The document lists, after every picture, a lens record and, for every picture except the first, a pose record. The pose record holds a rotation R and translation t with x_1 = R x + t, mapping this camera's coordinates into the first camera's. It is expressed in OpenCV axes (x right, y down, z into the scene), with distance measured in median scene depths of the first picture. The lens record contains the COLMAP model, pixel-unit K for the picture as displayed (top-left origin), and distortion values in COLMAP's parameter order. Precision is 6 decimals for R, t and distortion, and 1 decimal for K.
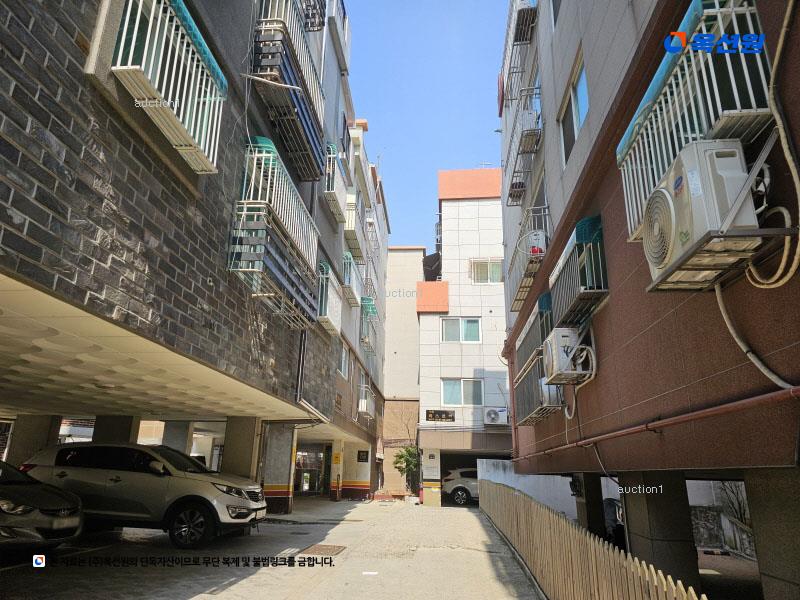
lens RADIAL K [[543.2, 0, 400.0], [0, 543.2, 300.0], [0, 0, 1]] dist [0.001966, 0.001345]
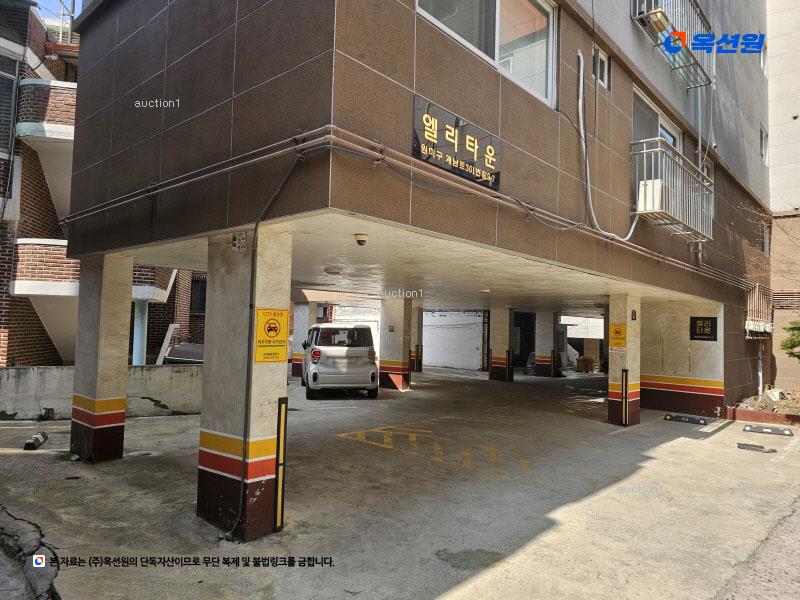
lens RADIAL K [[543.2, 0, 400.0], [0, 543.2, 300.0], [0, 0, 1]] dist [0.001966, 0.001345]
pose [[0.779402, -0.030147, -0.625798, 0.020555], [0.178295, 0.968215, 0.175415, 0.137801], [0.600619, -0.248295, 0.760004, 0.501832]]
